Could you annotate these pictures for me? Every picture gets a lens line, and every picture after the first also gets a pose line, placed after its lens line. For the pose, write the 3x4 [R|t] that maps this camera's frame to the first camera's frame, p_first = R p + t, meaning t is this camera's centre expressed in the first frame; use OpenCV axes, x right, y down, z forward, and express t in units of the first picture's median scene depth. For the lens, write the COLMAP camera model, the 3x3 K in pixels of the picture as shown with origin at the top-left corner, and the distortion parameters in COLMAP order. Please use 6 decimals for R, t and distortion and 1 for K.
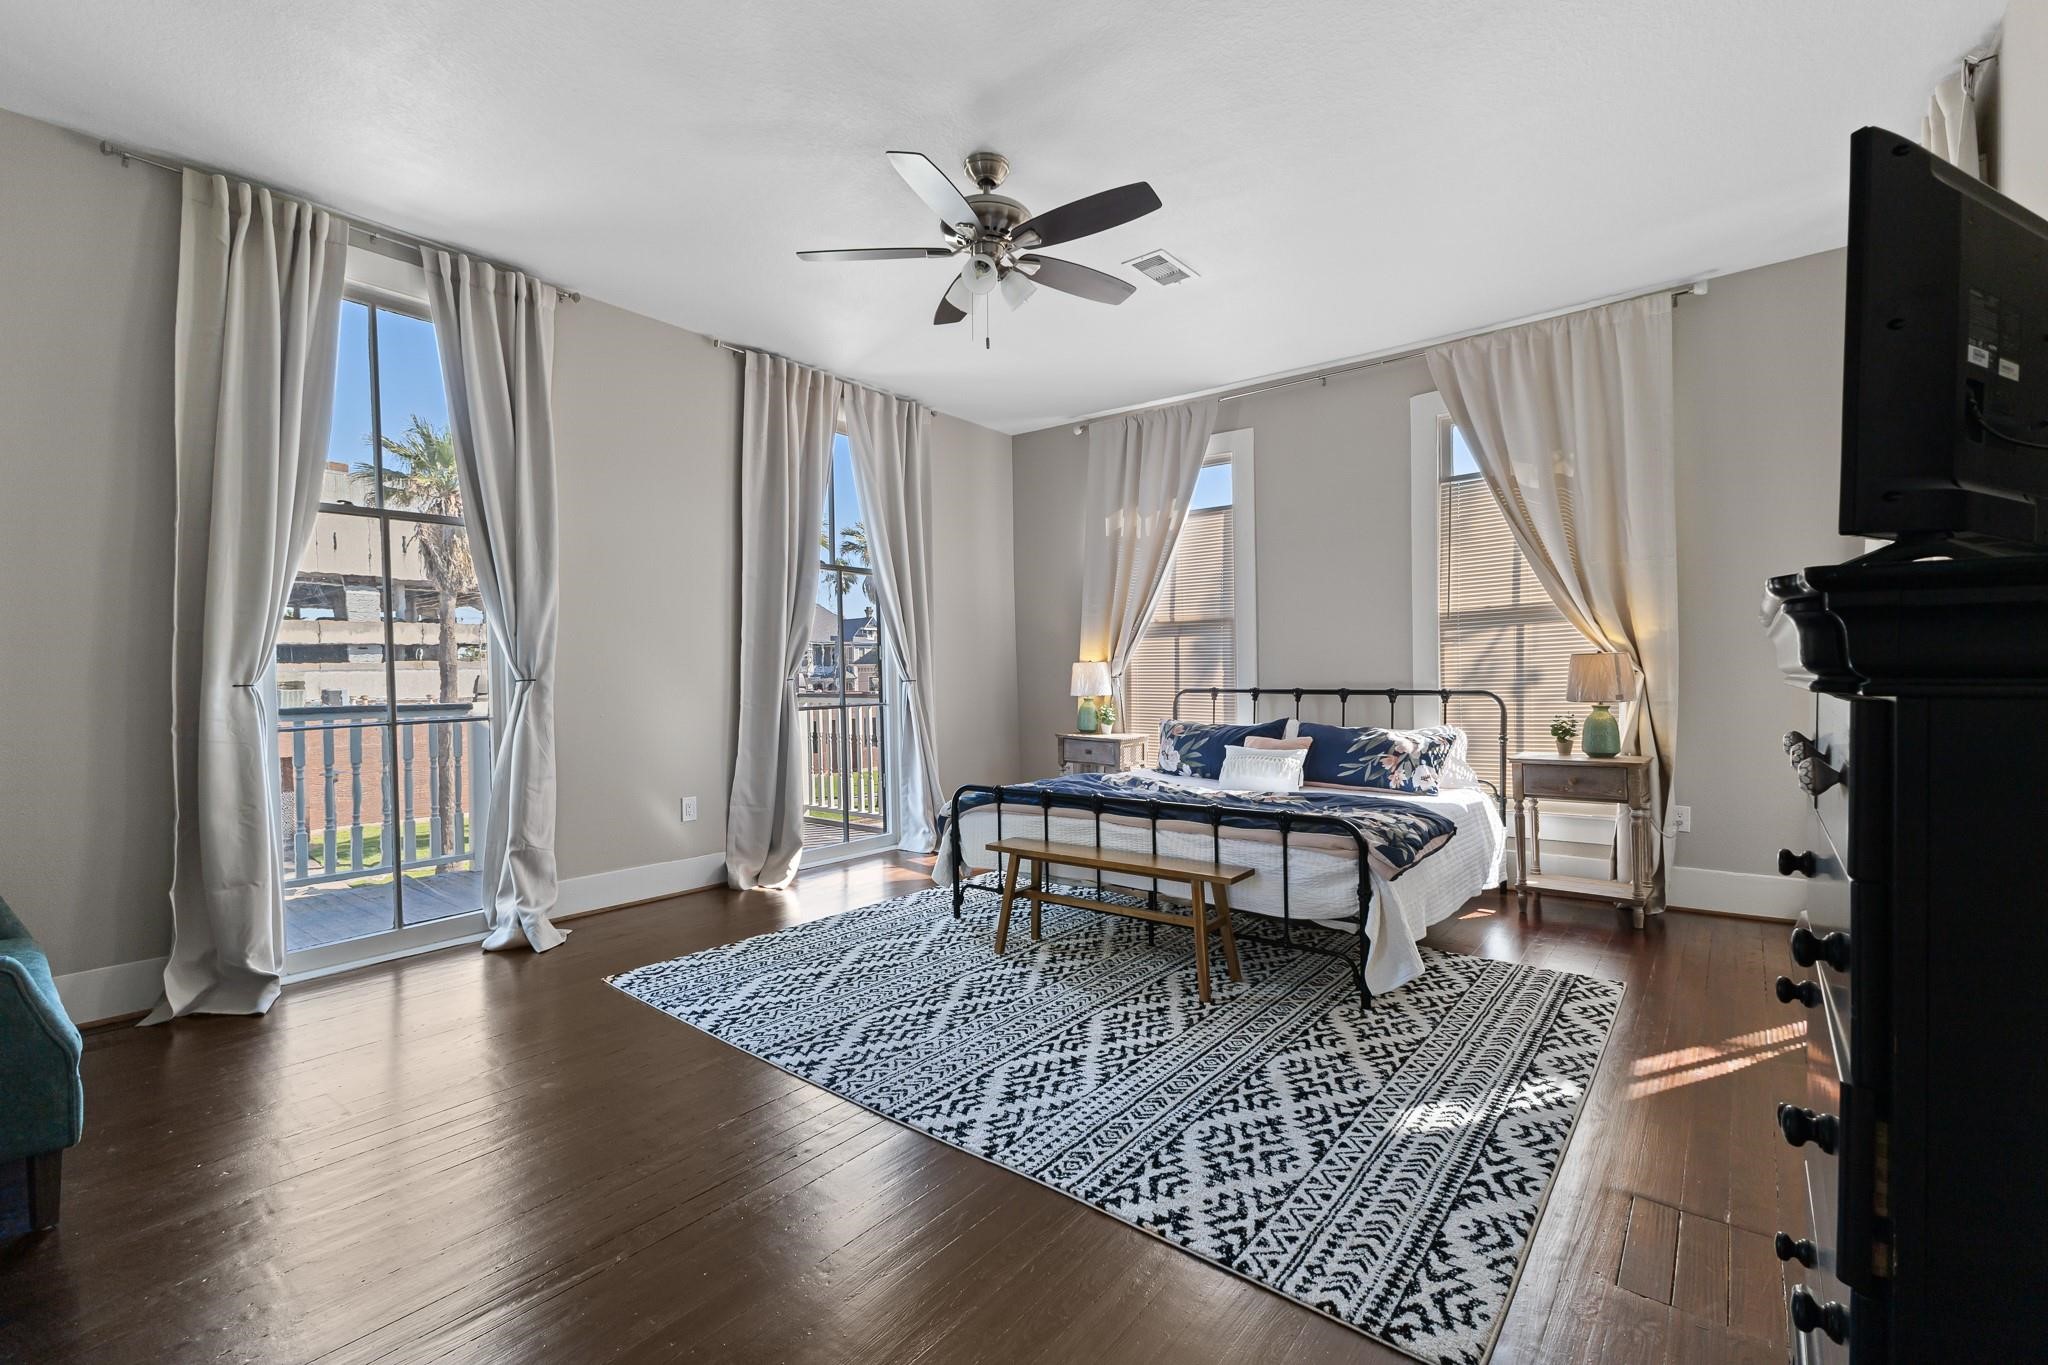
lens RADIAL K [[883.3, 0, 1020.0], [0, 883.3, 669.4], [0, 0, 1]] dist [0.010037, 0.000007]
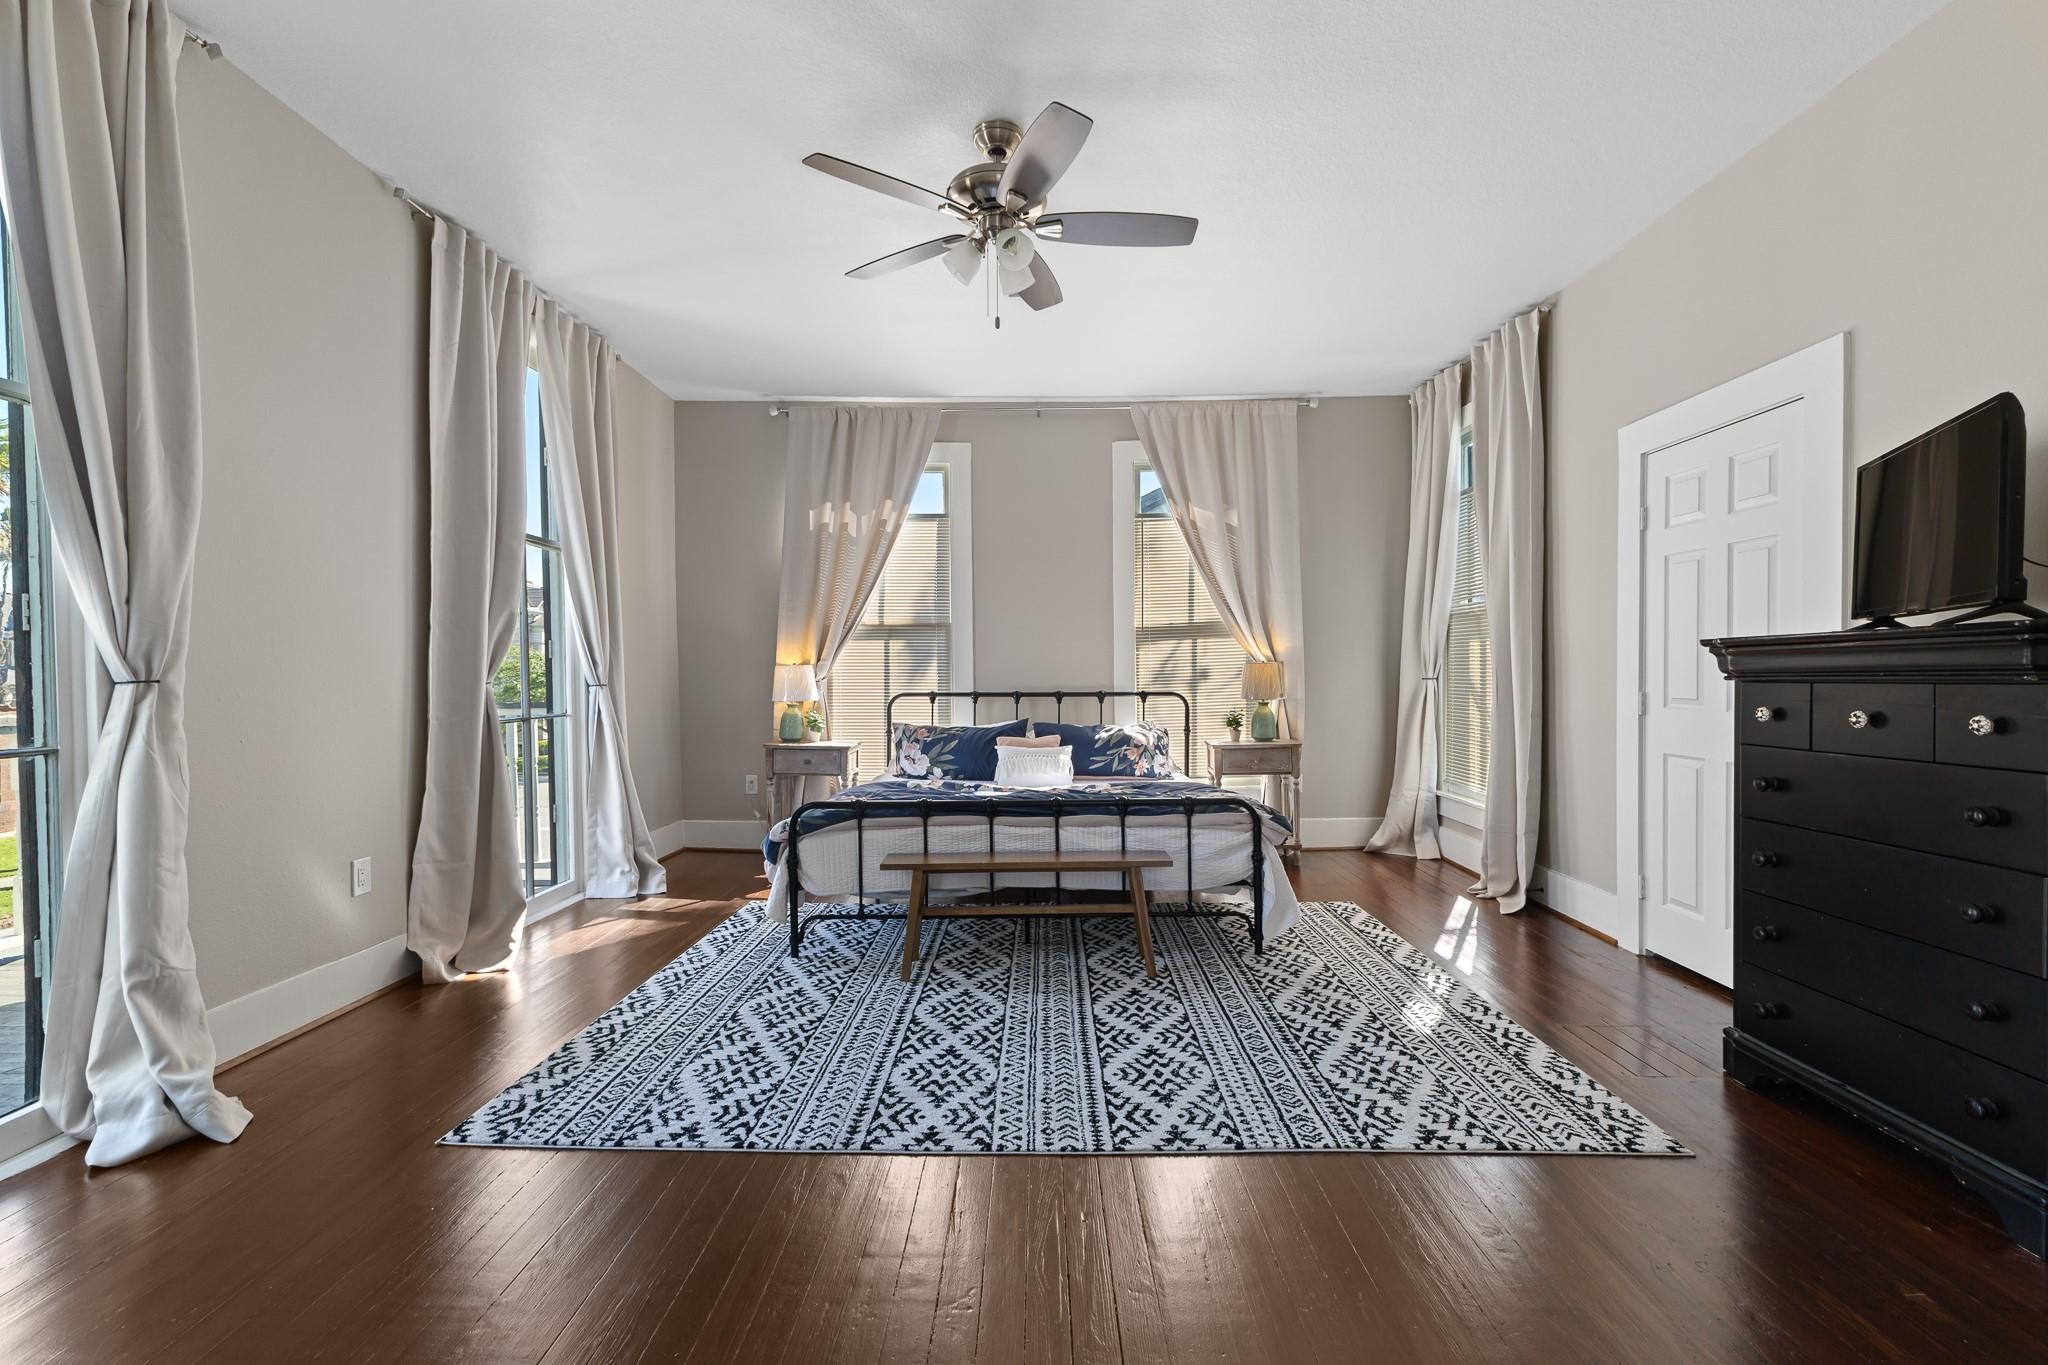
lens RADIAL K [[885.2, 0, 1031.2], [0, 885.2, 671.0], [0, 0, 1]] dist [0.013816, -0.003219]
pose [[0.786286, 0.008374, 0.617805, -0.482909], [-0.004088, 0.999957, -0.008351, 0.007785], [-0.617849, 0.004040, 0.786287, 0.195218]]
